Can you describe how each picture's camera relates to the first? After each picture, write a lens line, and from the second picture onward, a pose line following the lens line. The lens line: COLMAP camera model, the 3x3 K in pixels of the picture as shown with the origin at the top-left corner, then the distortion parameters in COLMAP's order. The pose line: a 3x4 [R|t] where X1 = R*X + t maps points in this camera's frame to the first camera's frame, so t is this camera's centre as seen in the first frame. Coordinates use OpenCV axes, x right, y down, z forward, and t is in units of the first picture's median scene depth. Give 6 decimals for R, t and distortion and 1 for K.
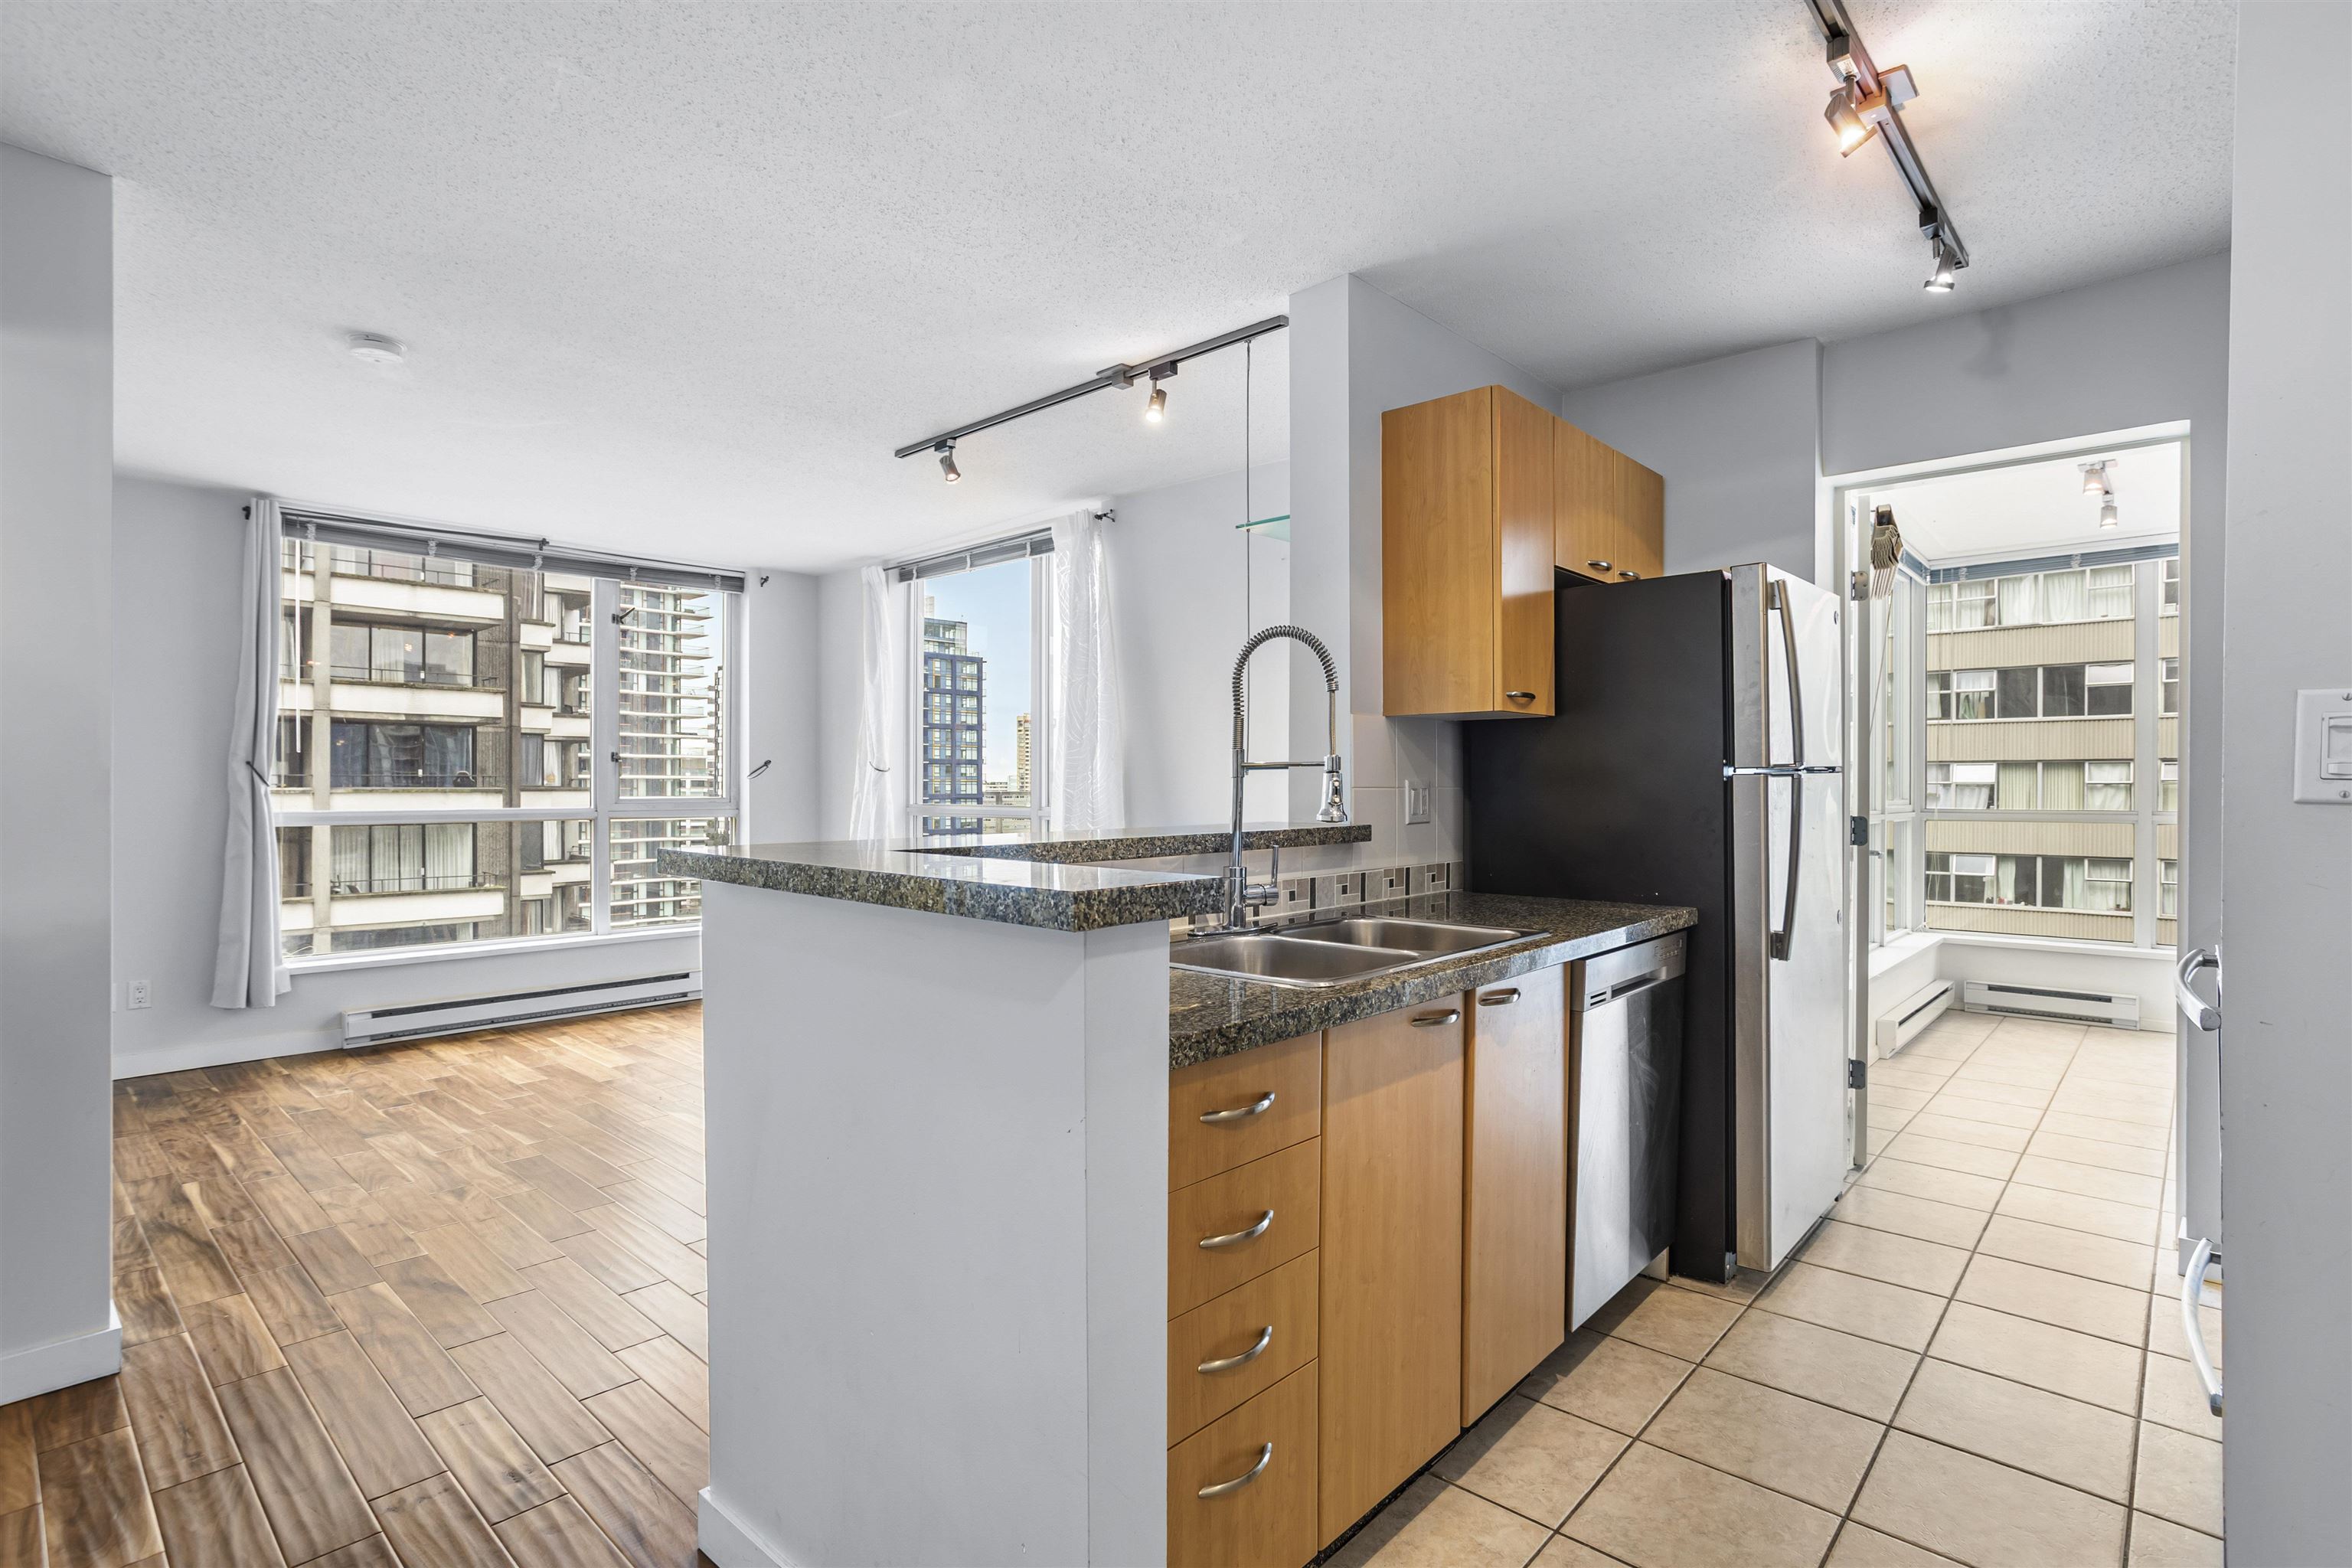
lens RADIAL K [[1146.9, 0, 1183.8], [0, 1146.9, 791.8], [0, 0, 1]] dist [-0.002288, -0.000200]
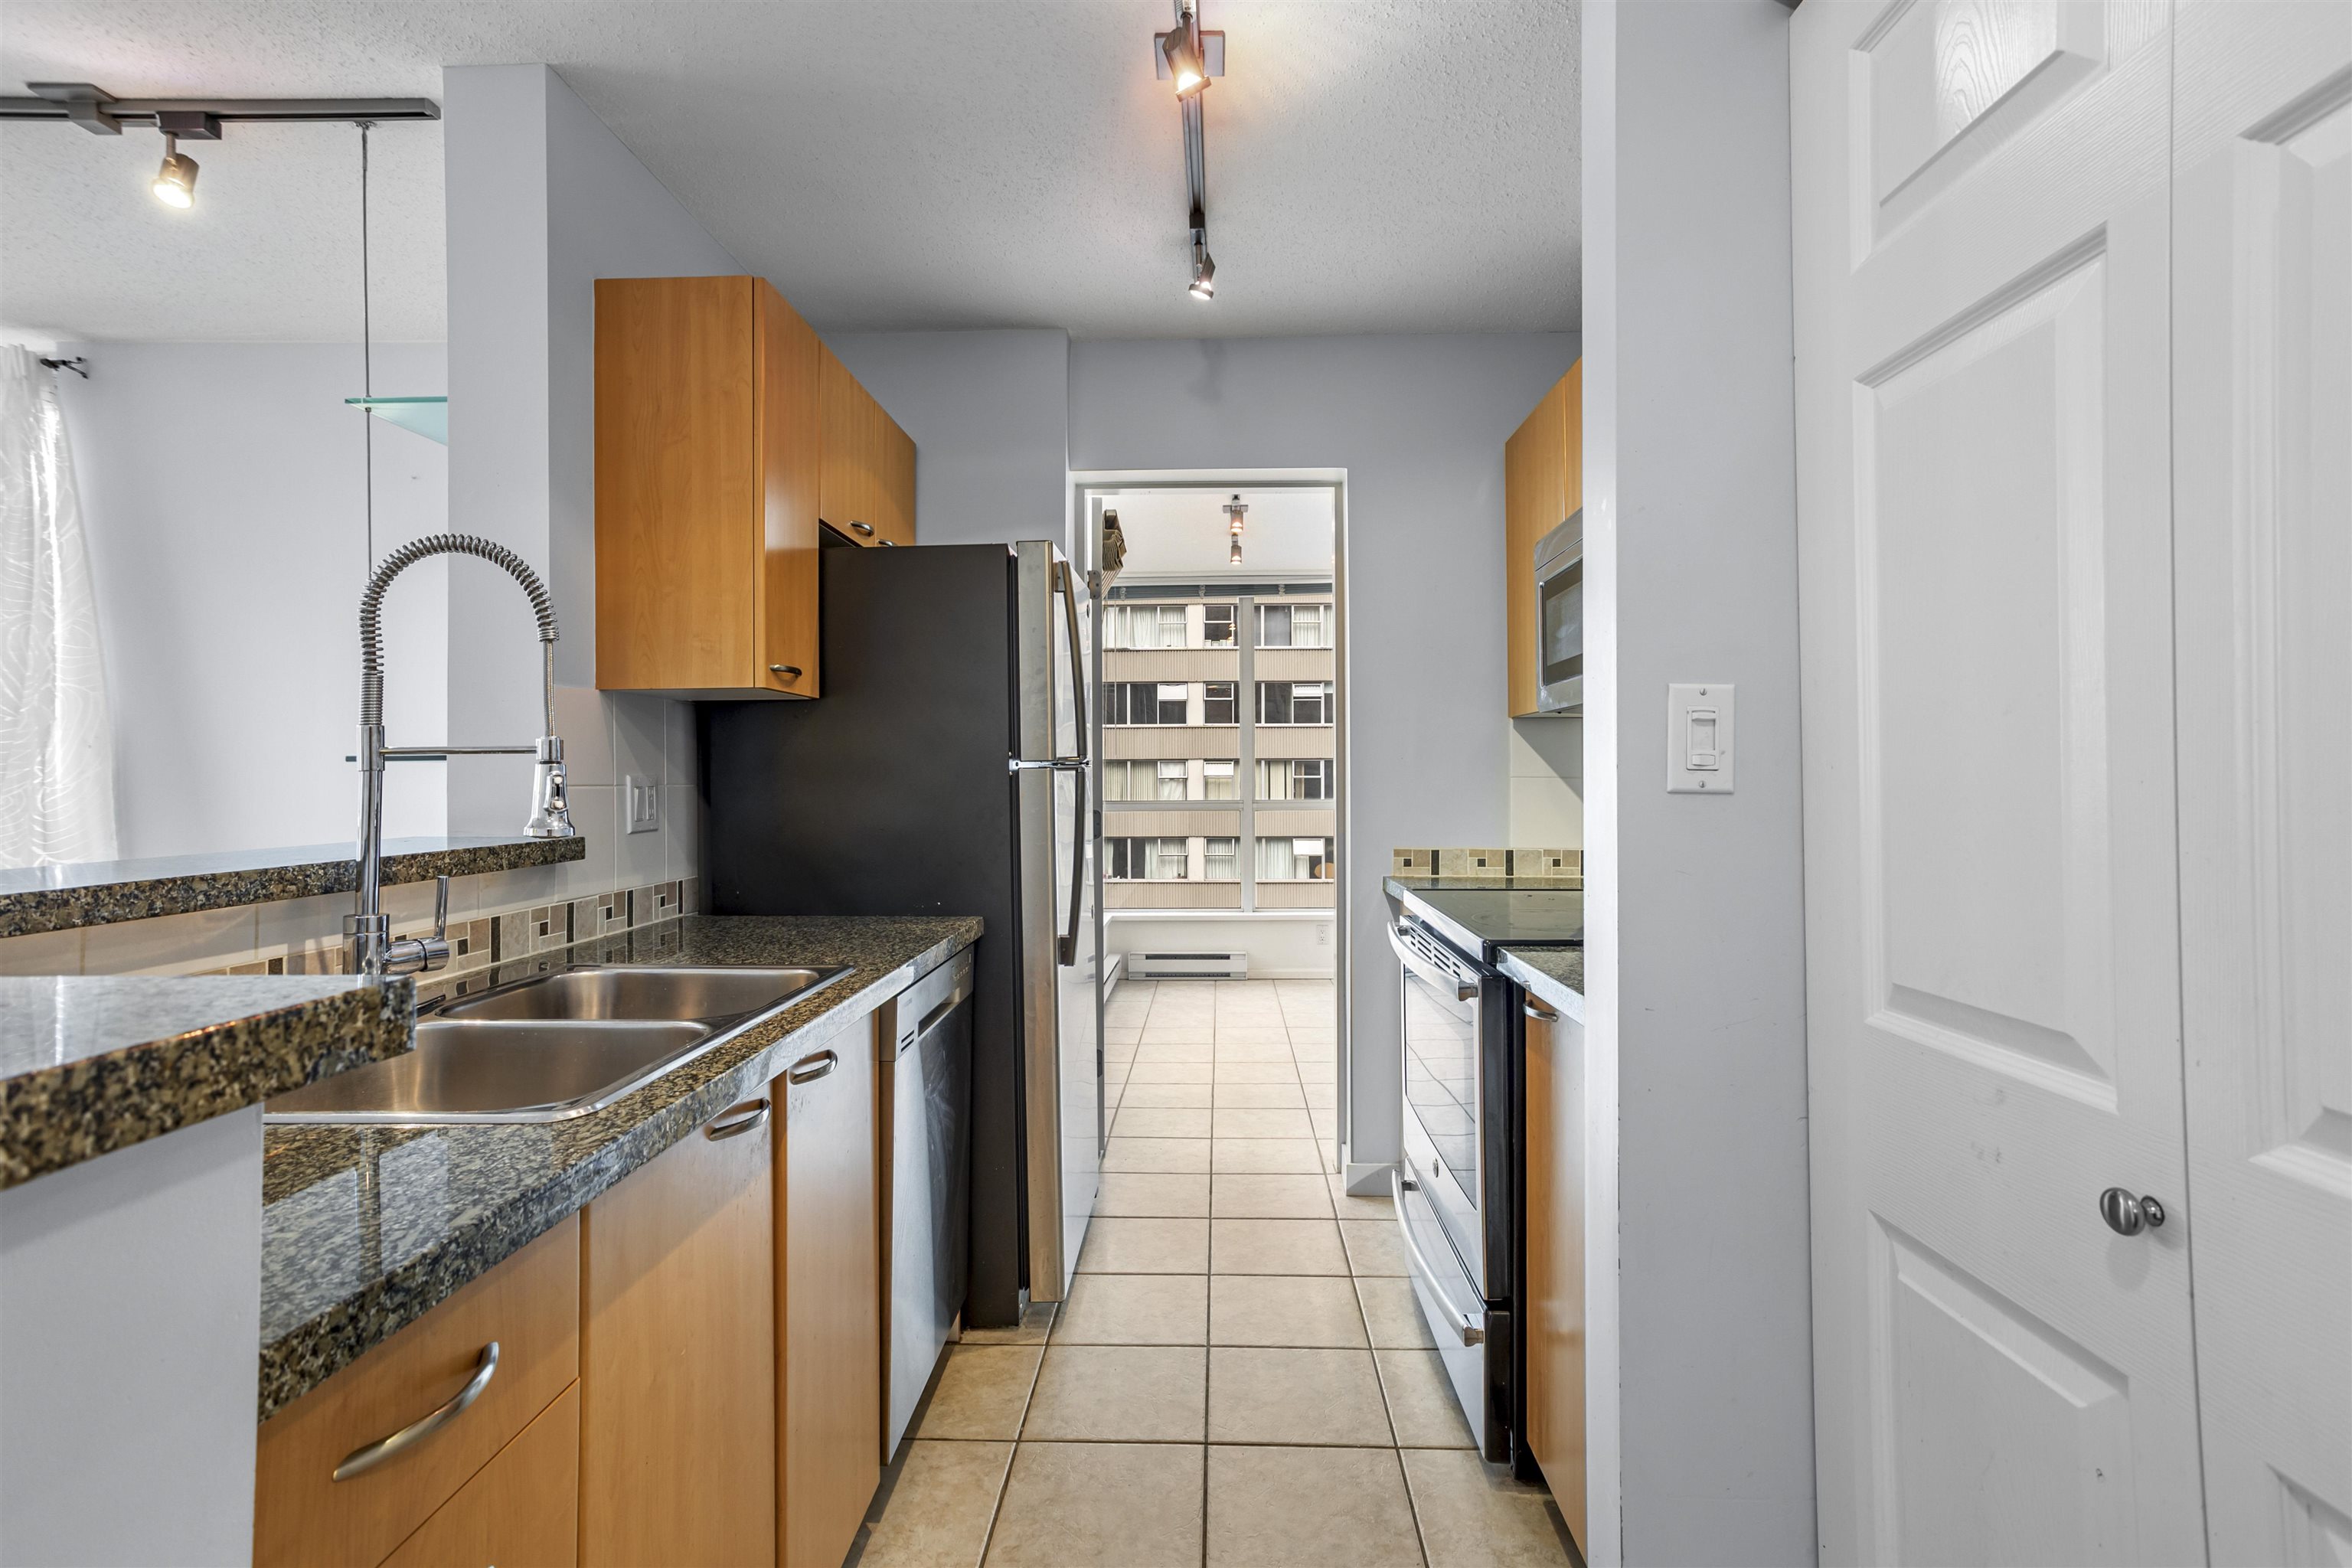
lens RADIAL K [[1145.3, 0, 1174.5], [0, 1145.3, 778.5], [0, 0, 1]] dist [-0.032265, 0.037842]
pose [[0.768616, -0.003860, 0.639699, -0.010809], [0.009599, 0.999939, -0.005499, -0.000701], [-0.639639, 0.010367, 0.768606, 0.204630]]
